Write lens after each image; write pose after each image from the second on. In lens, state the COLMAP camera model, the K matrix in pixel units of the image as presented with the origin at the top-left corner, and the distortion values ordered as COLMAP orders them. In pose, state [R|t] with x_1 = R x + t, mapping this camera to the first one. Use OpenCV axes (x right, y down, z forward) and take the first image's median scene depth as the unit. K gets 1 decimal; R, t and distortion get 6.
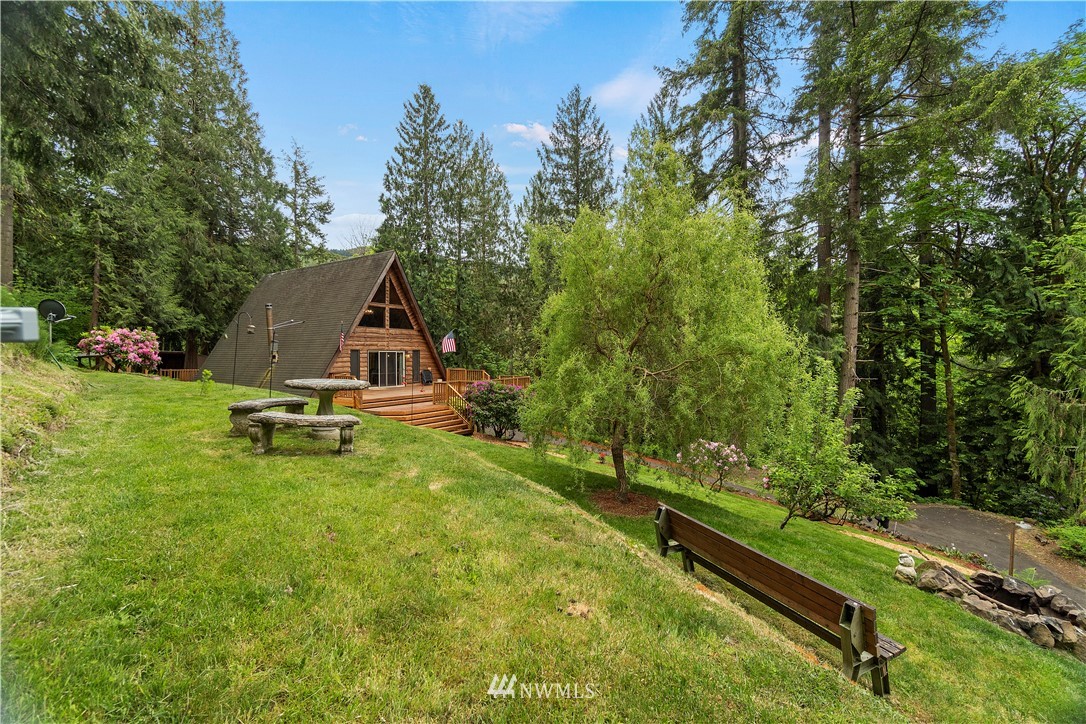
lens RADIAL K [[482.8, 0, 542.4], [0, 482.8, 349.4], [0, 0, 1]] dist [0.001196, 0.000379]
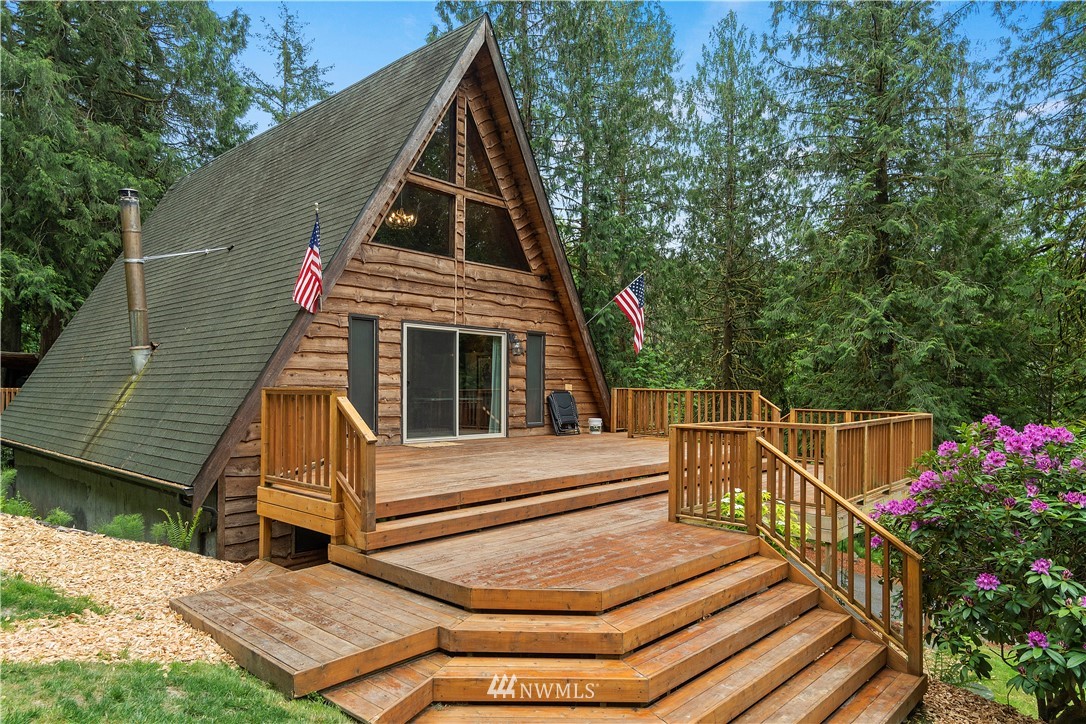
lens RADIAL K [[684.0, 0, 538.7], [0, 684.0, 384.1], [0, 0, 1]] dist [-0.001119, 0.000112]
pose [[0.988731, 0.008962, -0.149437, -0.195759], [-0.008820, 0.999960, 0.001616, 0.039959], [0.149446, -0.000280, 0.988770, 0.542194]]
